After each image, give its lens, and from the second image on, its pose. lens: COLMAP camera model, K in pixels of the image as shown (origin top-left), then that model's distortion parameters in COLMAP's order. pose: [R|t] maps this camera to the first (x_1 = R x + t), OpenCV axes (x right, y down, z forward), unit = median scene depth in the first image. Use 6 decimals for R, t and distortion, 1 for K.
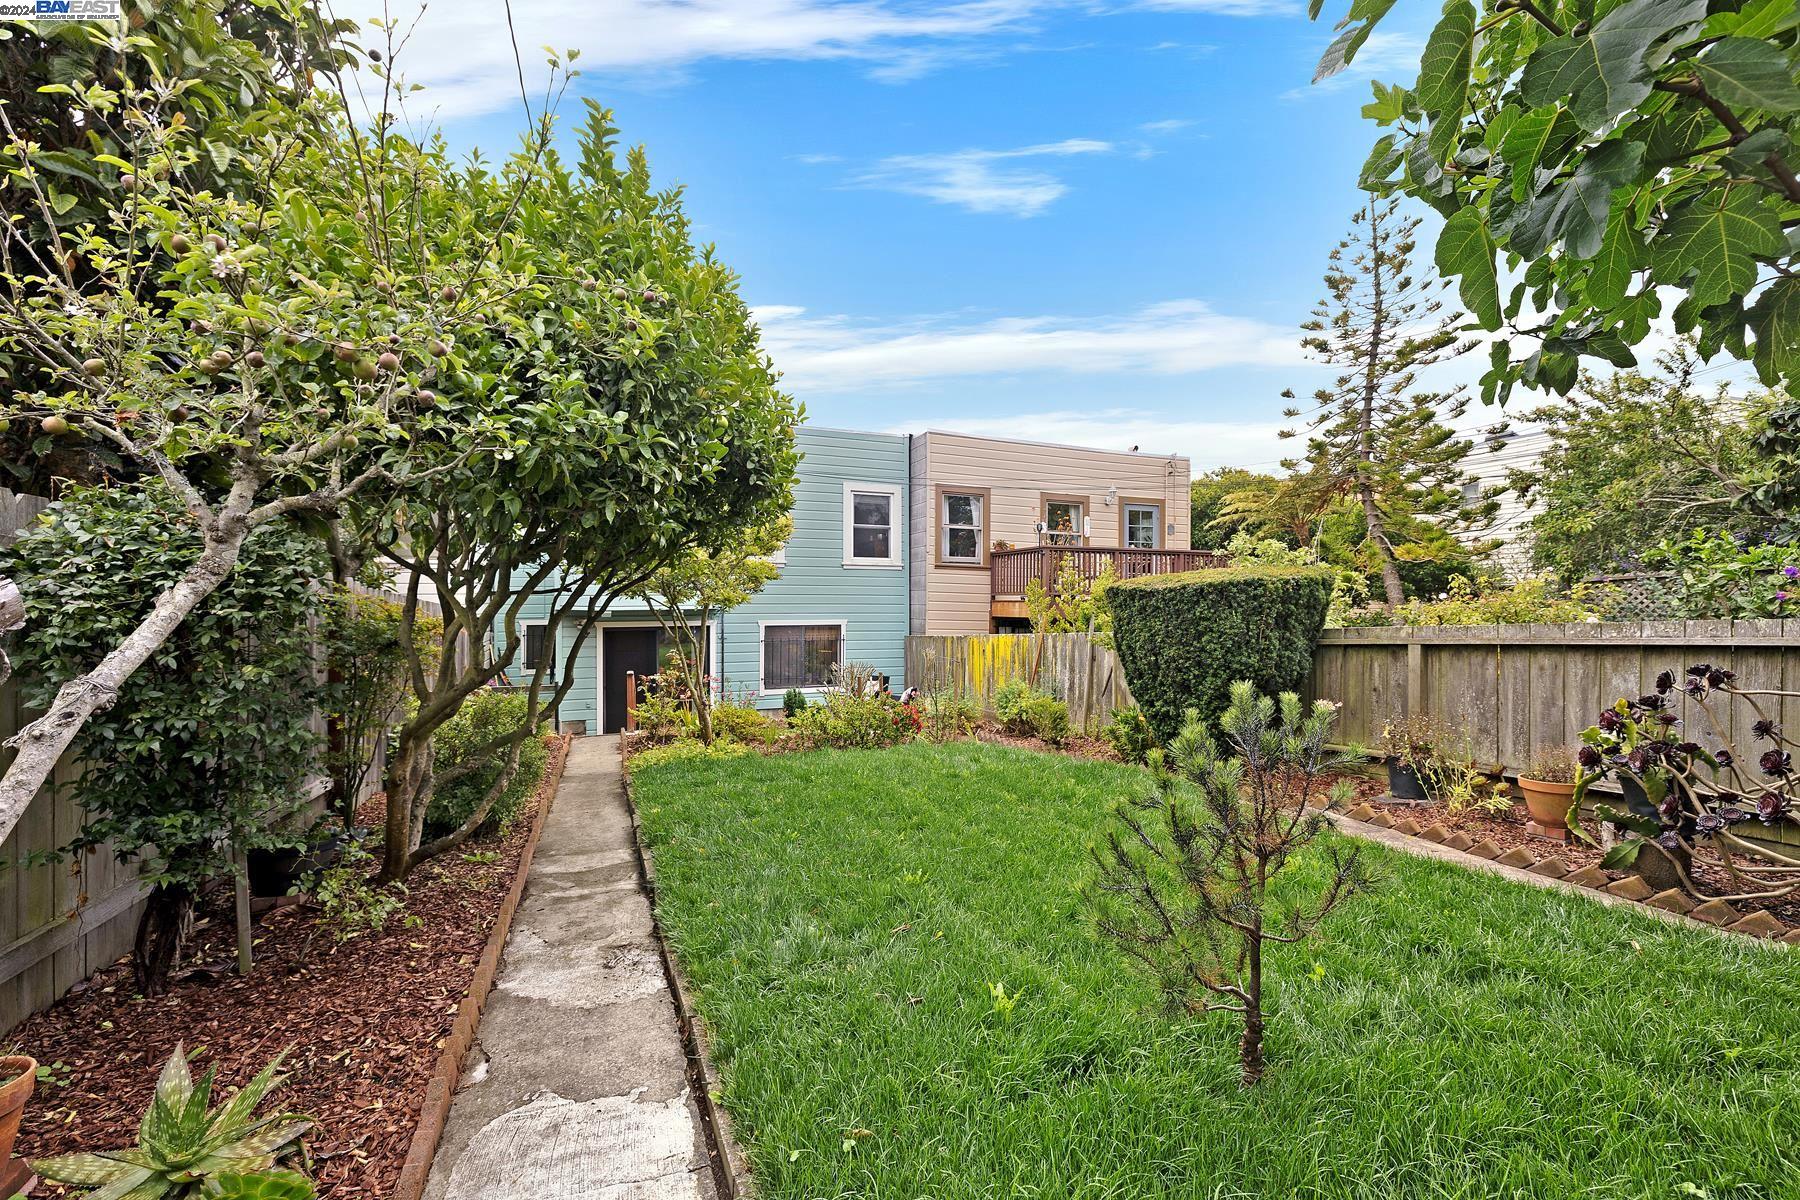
lens RADIAL K [[757.8, 0, 899.6], [0, 757.8, 596.8], [0, 0, 1]] dist [0.002218, -0.000771]
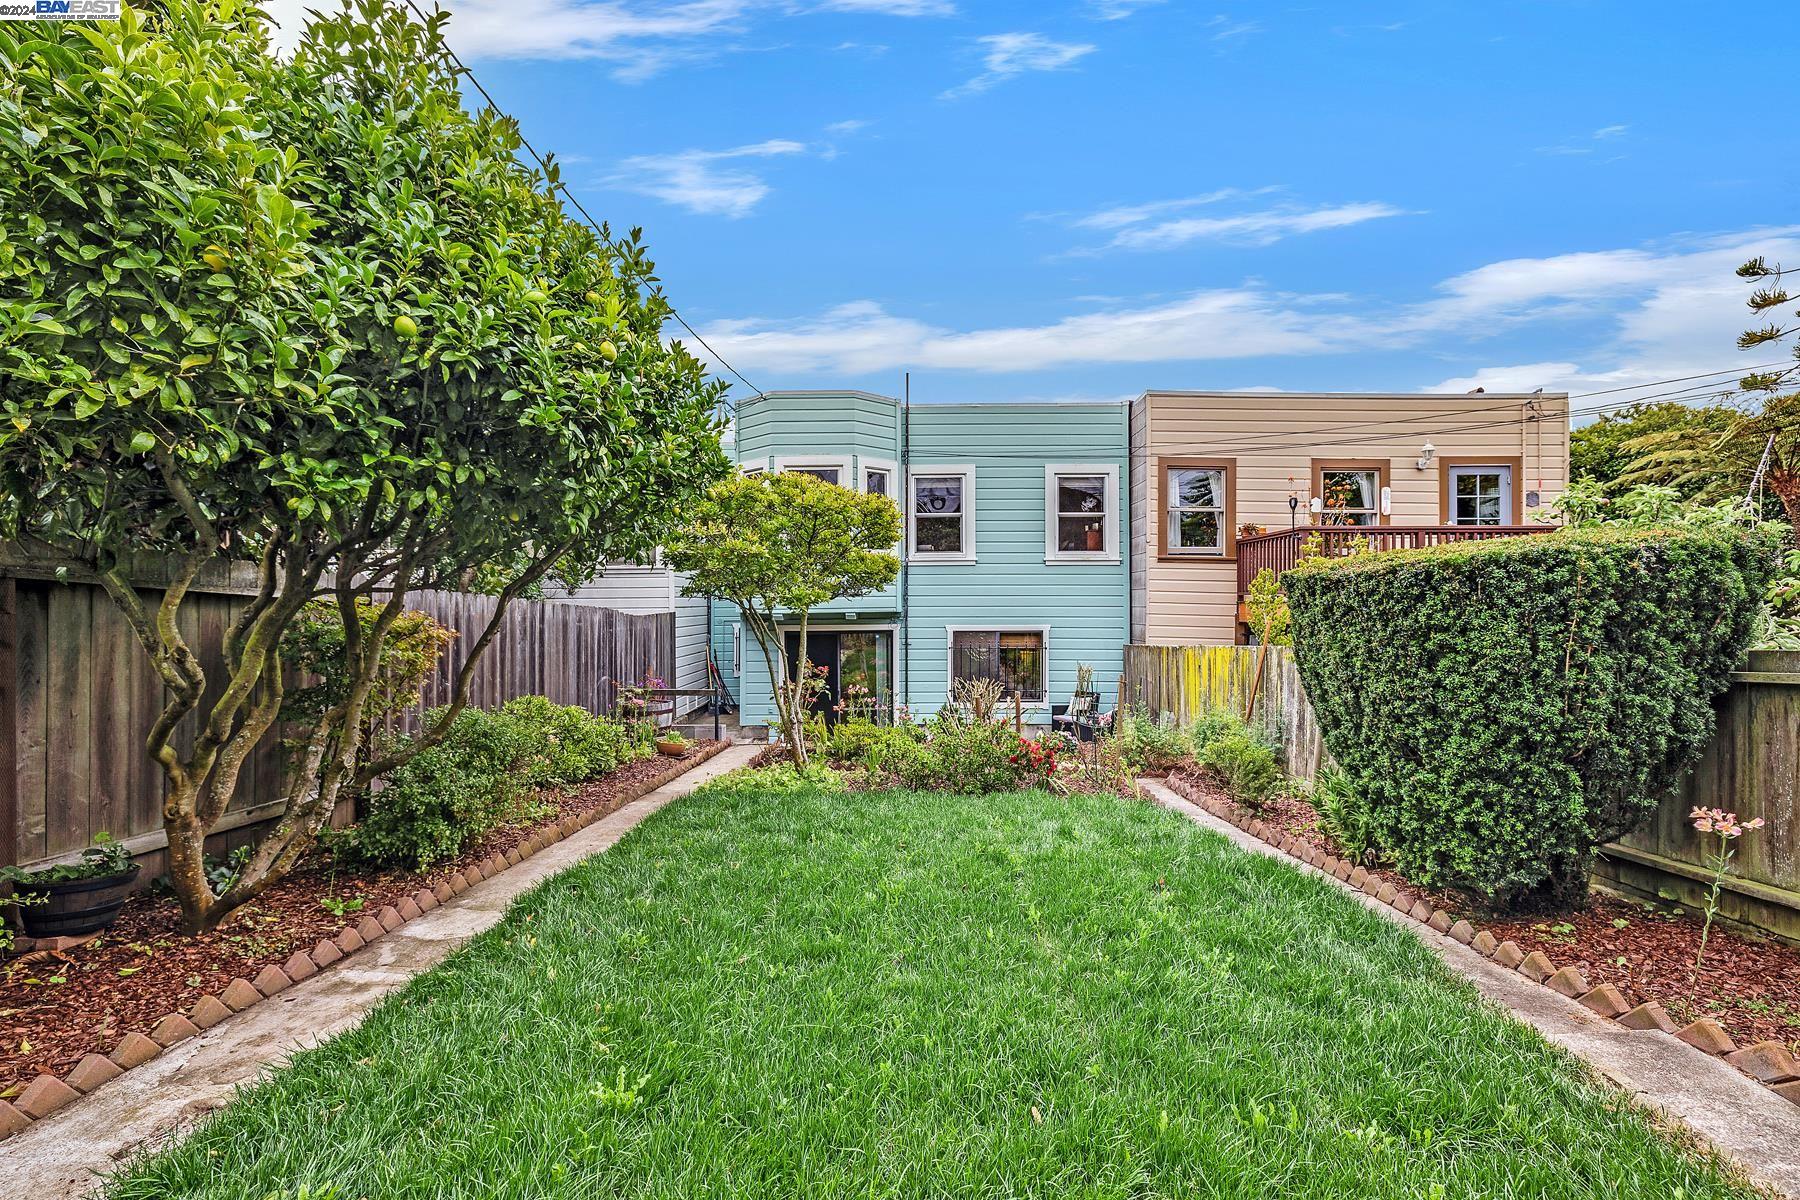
lens RADIAL K [[757.8, 0, 899.4], [0, 757.8, 604.3], [0, 0, 1]] dist [0.002218, -0.000771]
pose [[0.919764, -0.003809, -0.392453, 0.109519], [0.005572, 0.999979, 0.003355, 0.003344], [0.392432, -0.005273, 0.919766, 0.147534]]
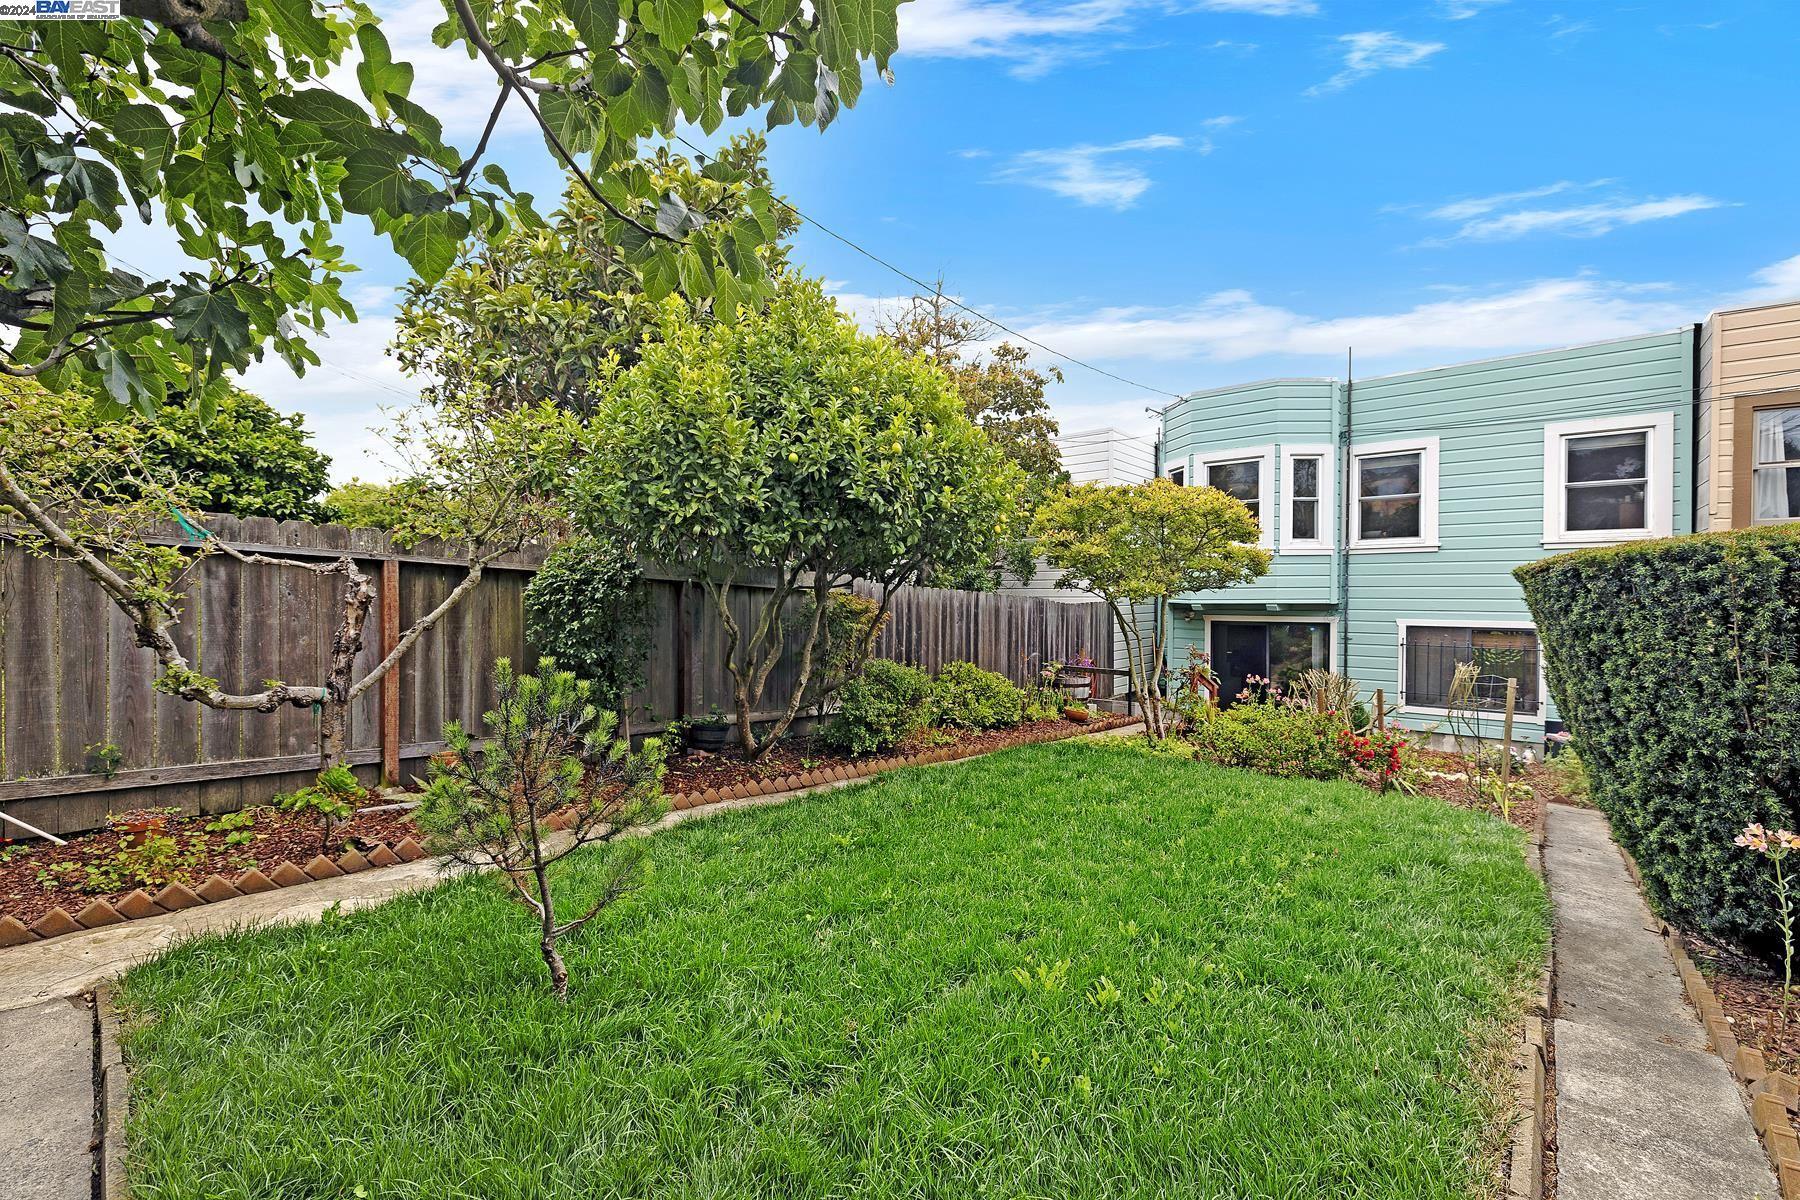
lens RADIAL K [[757.8, 0, 890.6], [0, 757.8, 599.2], [0, 0, 1]] dist [0.002218, -0.000771]
pose [[0.463099, 0.007806, -0.886272, 0.267108], [0.001884, 0.999950, 0.009792, 0.001407], [0.886304, -0.006204, 0.463062, 0.141039]]
